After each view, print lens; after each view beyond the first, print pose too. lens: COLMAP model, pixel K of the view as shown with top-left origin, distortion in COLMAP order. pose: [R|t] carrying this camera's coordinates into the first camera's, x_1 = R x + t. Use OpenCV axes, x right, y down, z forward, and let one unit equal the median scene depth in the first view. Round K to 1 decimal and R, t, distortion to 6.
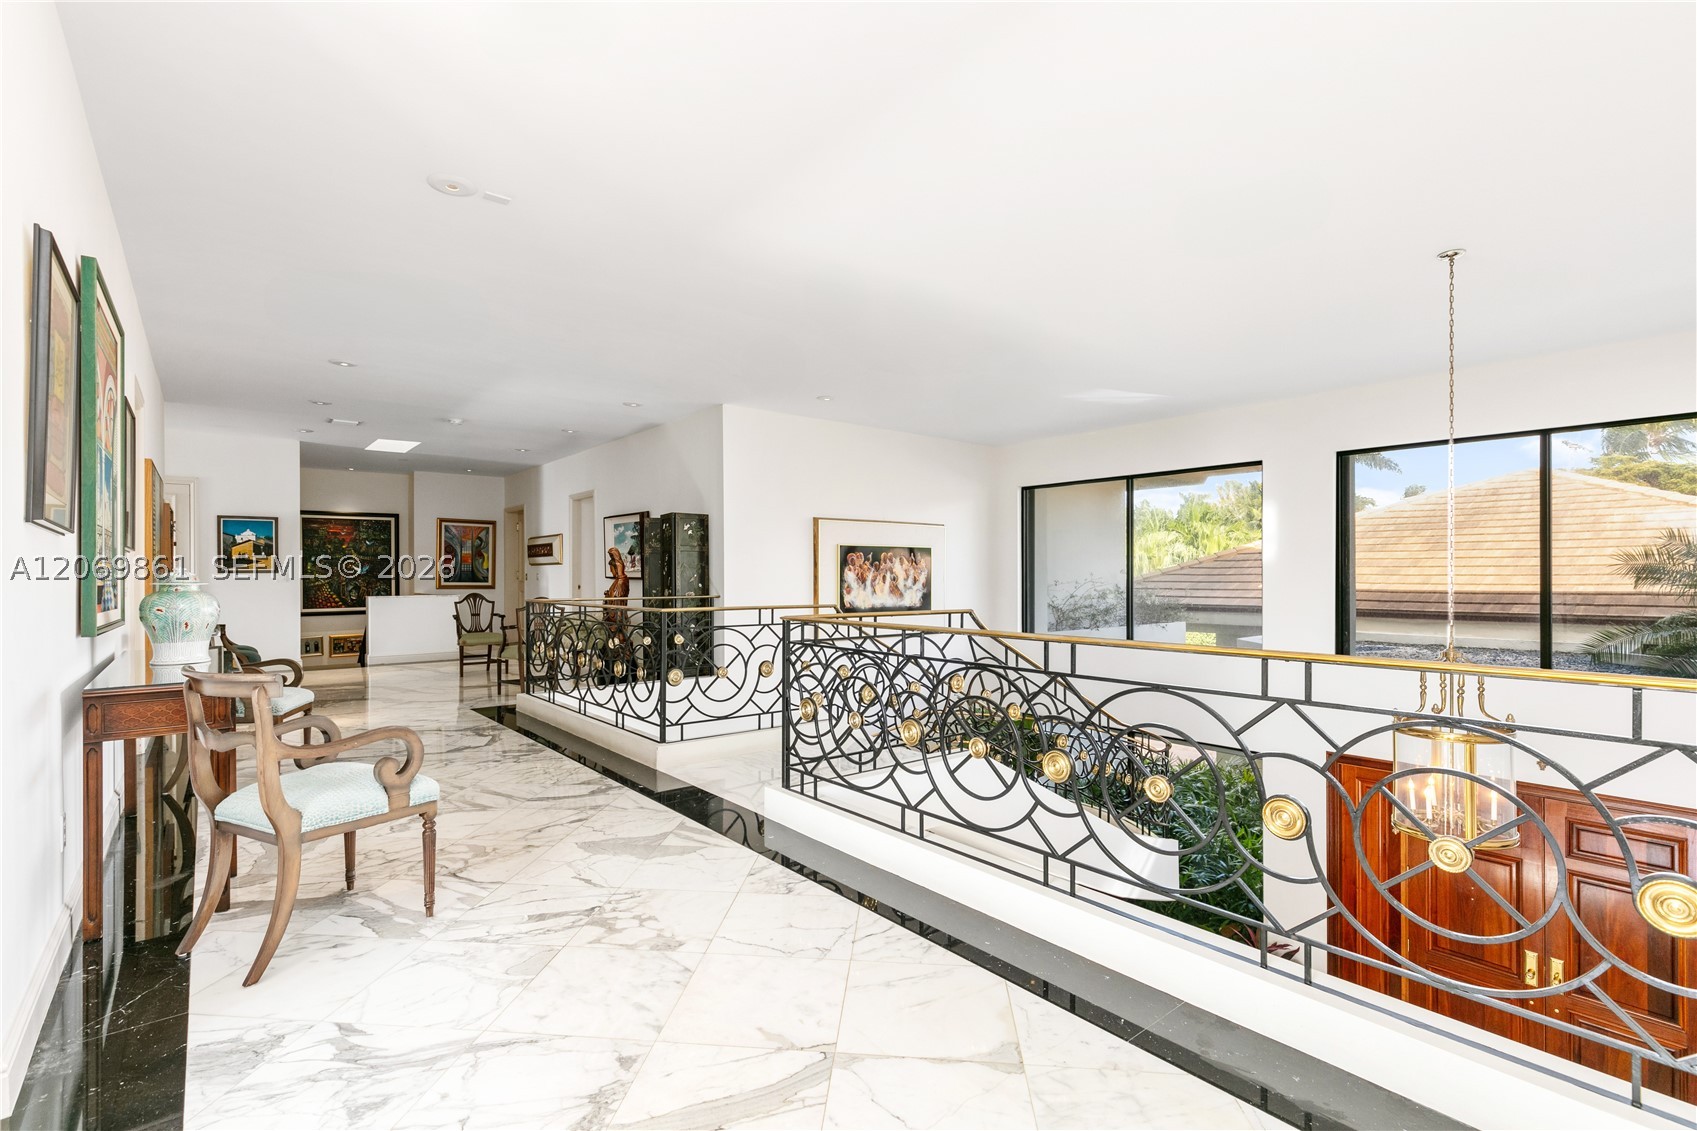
lens RADIAL K [[777.6, 0, 843.2], [0, 777.6, 570.9], [0, 0, 1]] dist [0.006526, -0.001549]
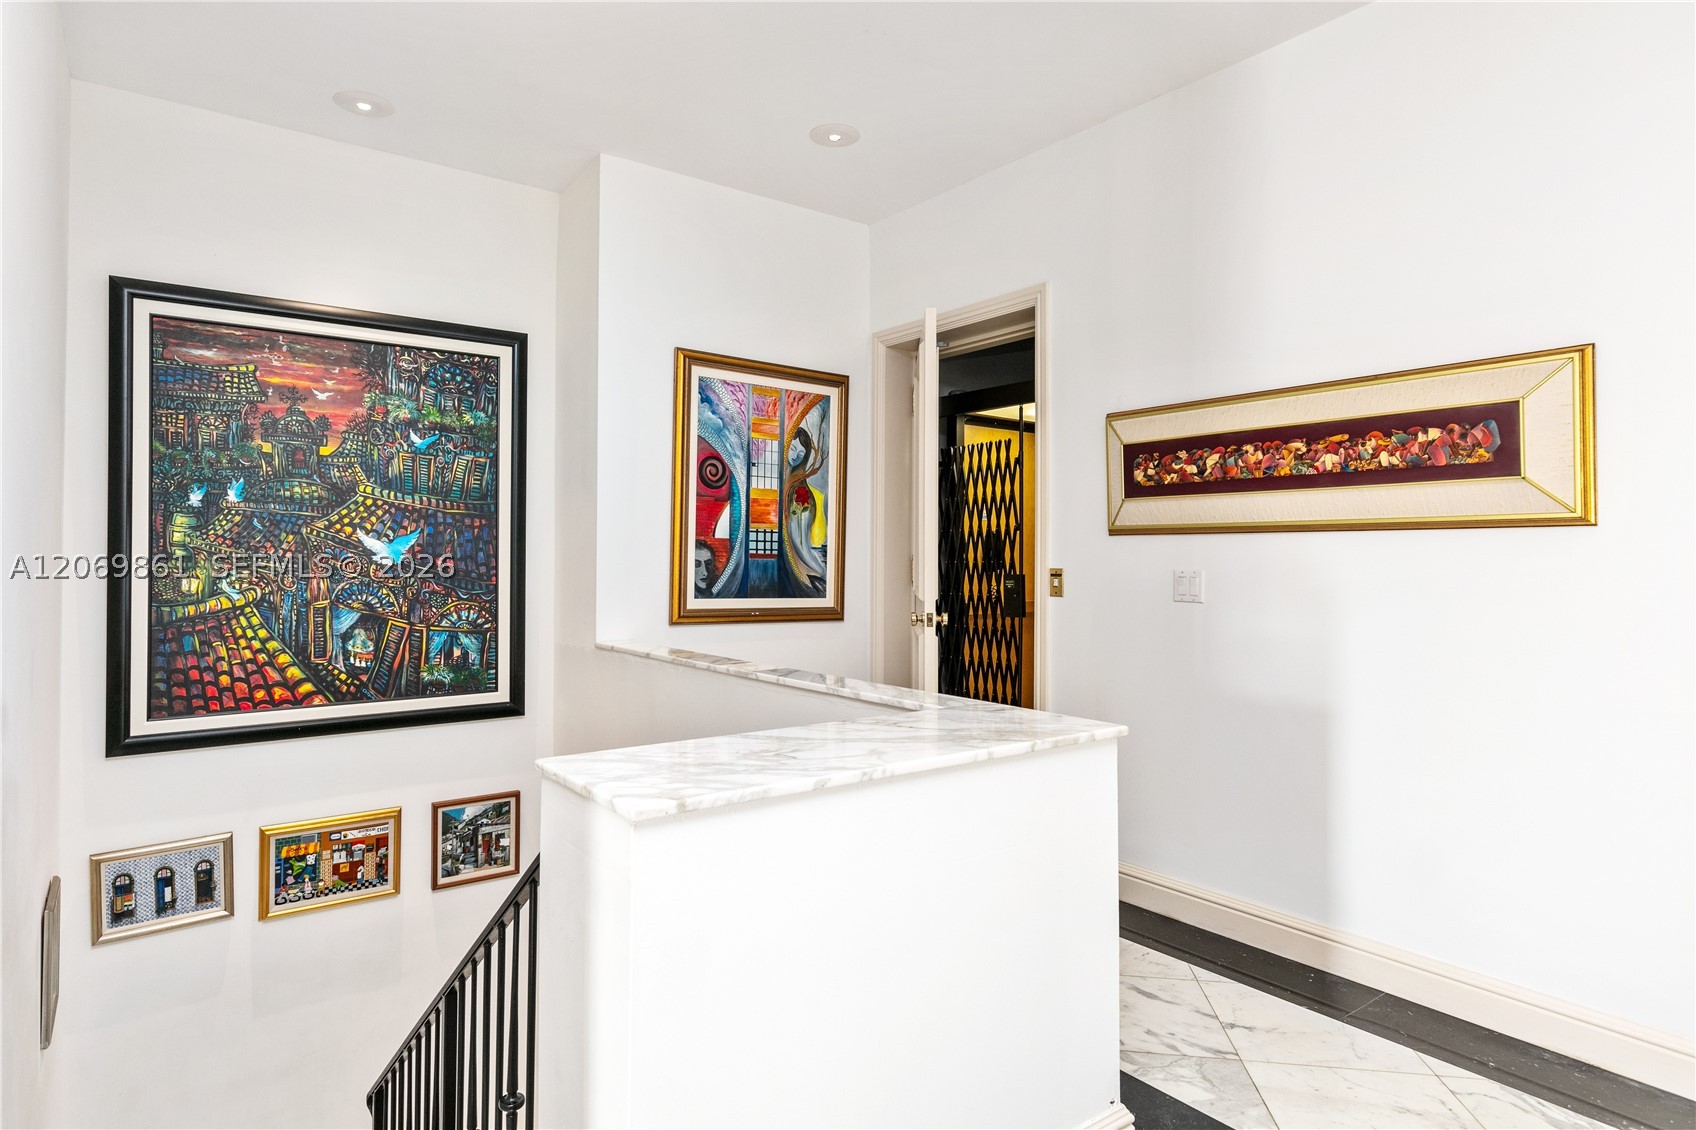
lens RADIAL K [[943.4, 0, 826.3], [0, 943.4, 543.1], [0, 0, 1]] dist [0.002233, 0.000261]
pose [[0.998737, 0.007331, -0.049703, -0.630060], [-0.007842, 0.999918, -0.010096, -0.001239], [0.049625, 0.010473, 0.998713, 0.958673]]
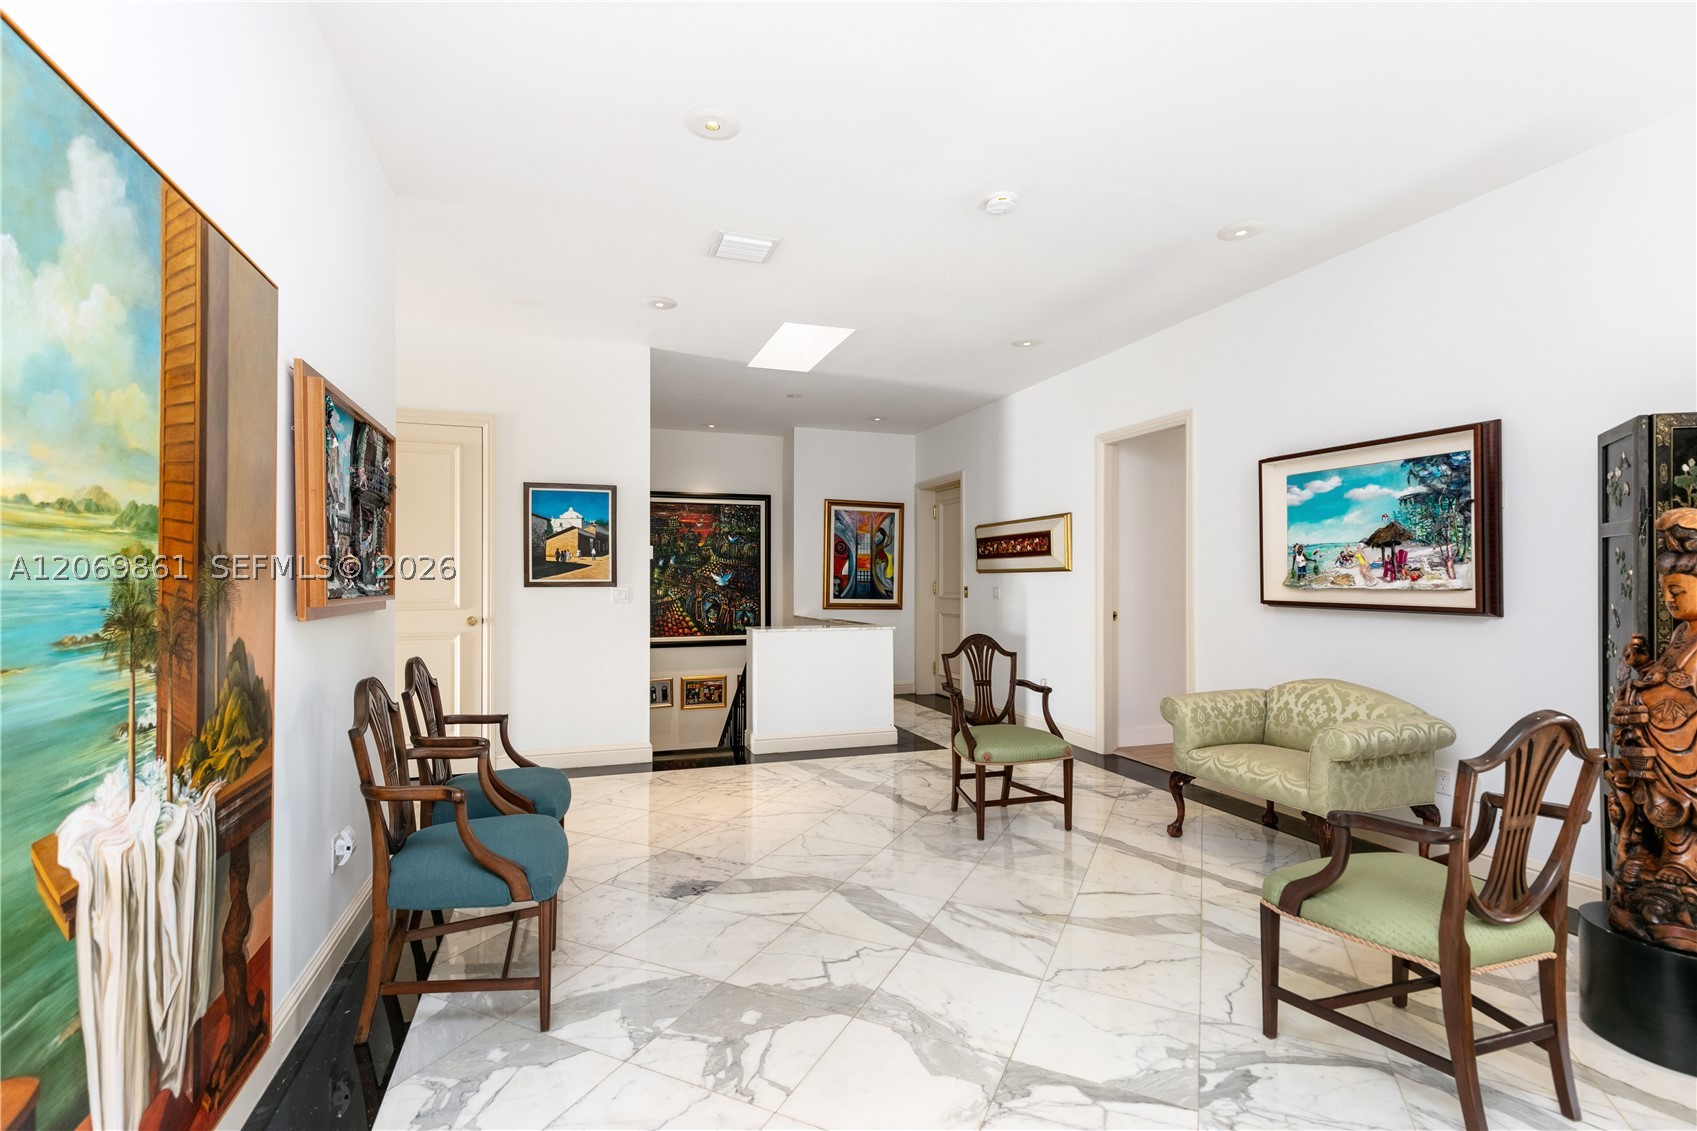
lens RADIAL K [[777.6, 0, 843.2], [0, 777.6, 570.9], [0, 0, 1]] dist [0.006526, -0.001549]
pose [[0.940383, -0.000467, -0.340117, -0.397609], [-0.002275, 0.999968, -0.007665, -0.004958], [0.340110, 0.007981, 0.940352, 0.552459]]
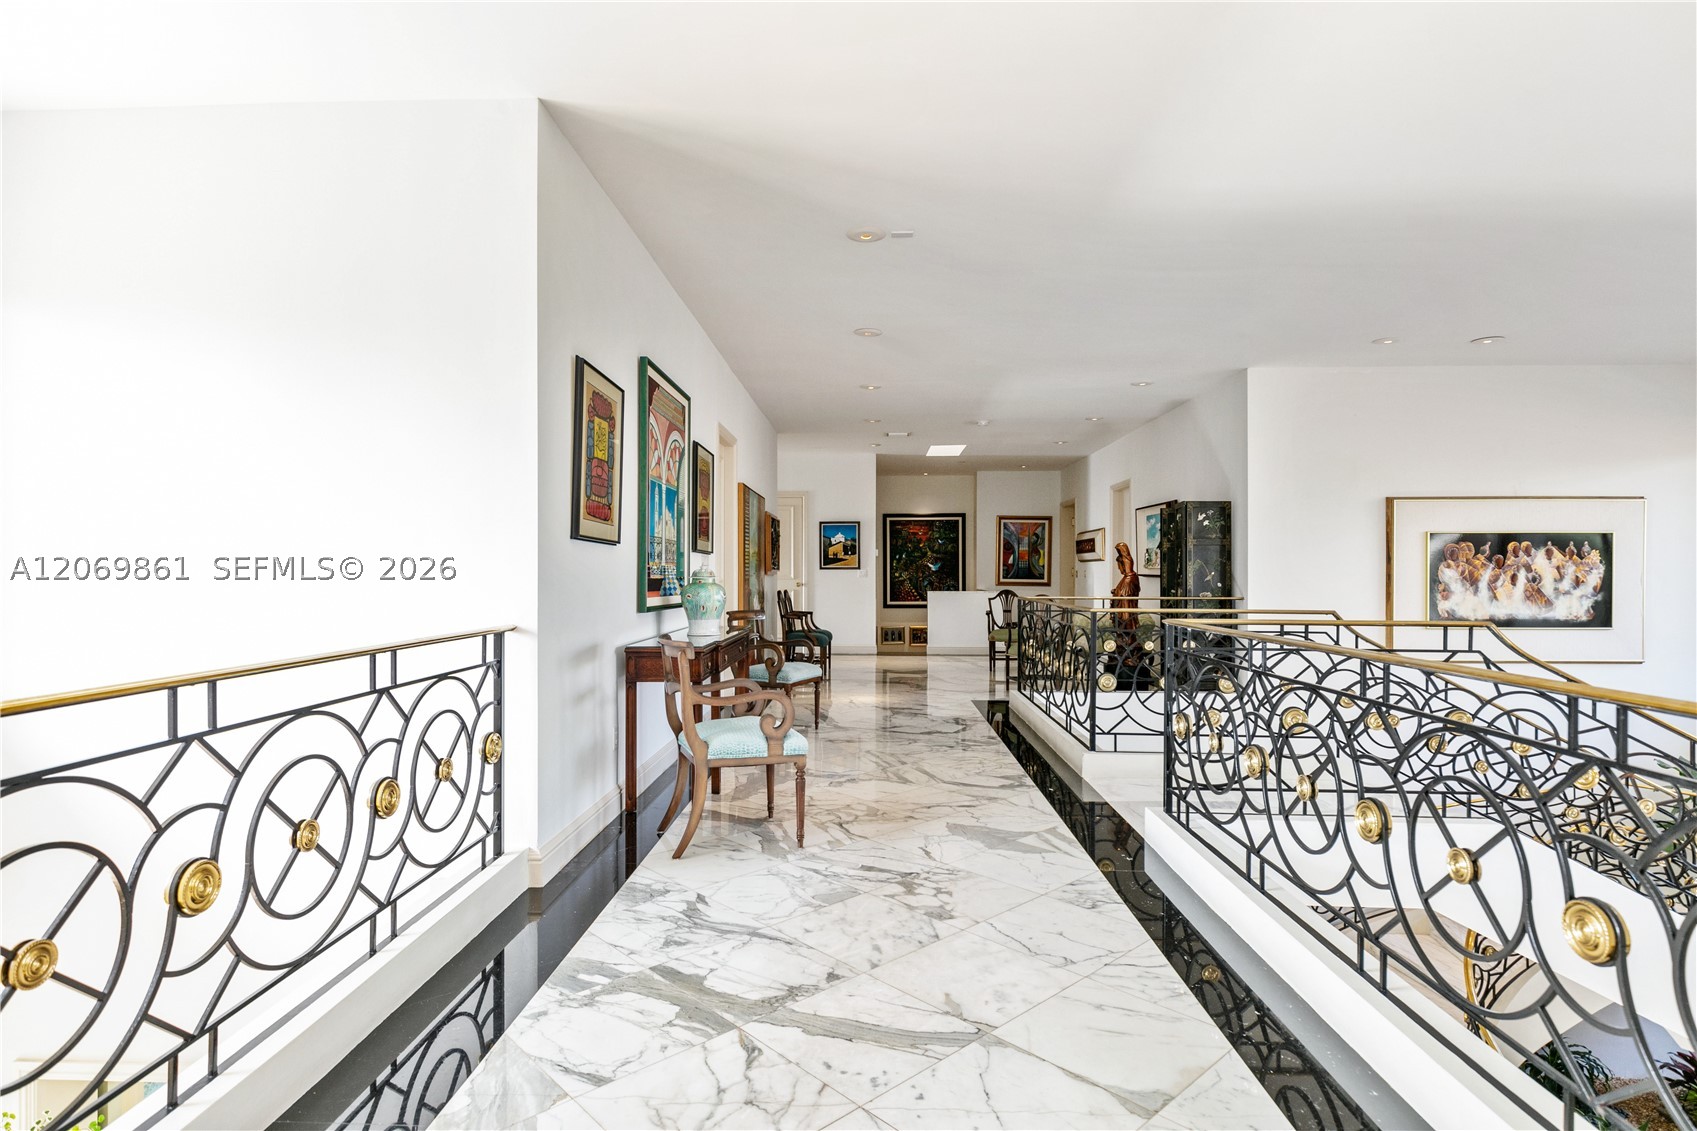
lens RADIAL K [[882.9, 0, 835.9], [0, 882.9, 571.3], [0, 0, 1]] dist [0.001546, -0.000998]
pose [[0.747290, 0.002856, -0.664491, 0.122018], [0.000098, 0.999990, 0.004408, -0.000512], [0.664498, -0.003360, 0.747283, -0.002567]]
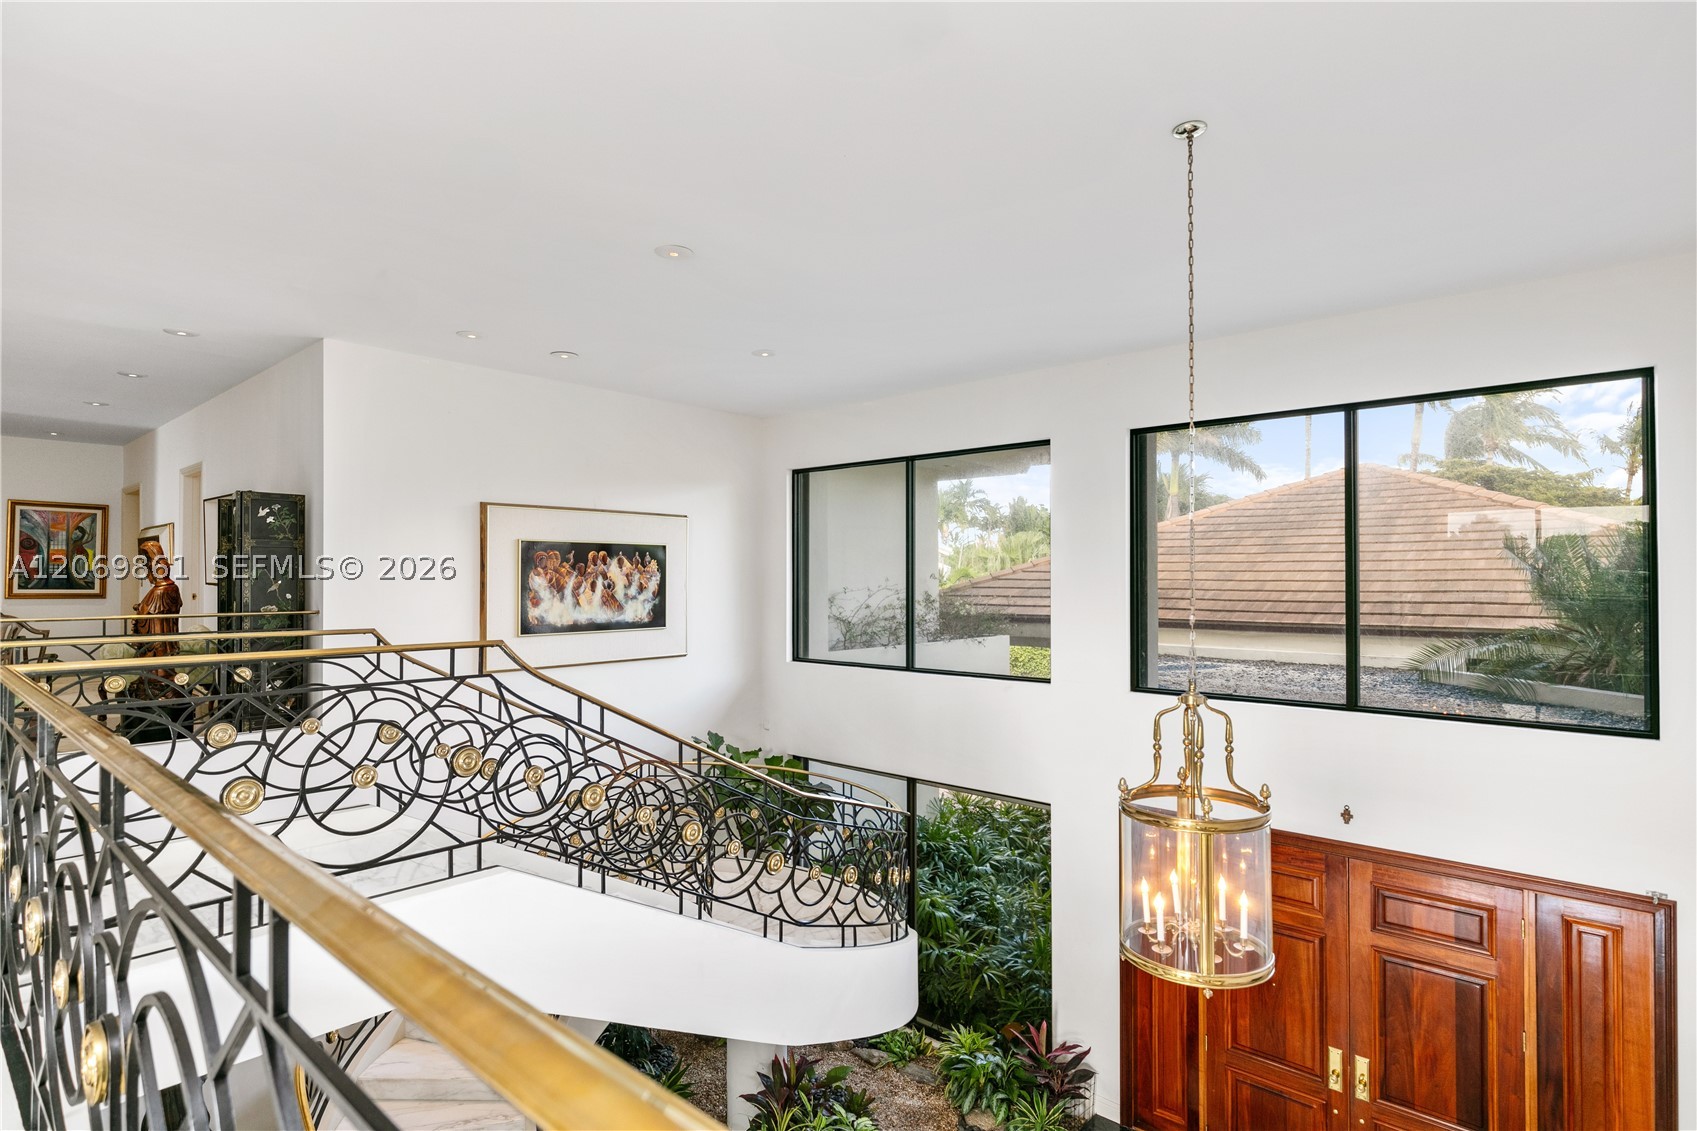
lens RADIAL K [[868.7, 0, 848.5], [0, 868.7, 565.5], [0, 0, 1]] dist [-0.004174, 0.000516]
pose [[0.987076, 0.003771, 0.160207, 0.157715], [-0.002366, 0.999957, -0.008960, -0.002684], [-0.160234, 0.008465, 0.987043, 0.126609]]
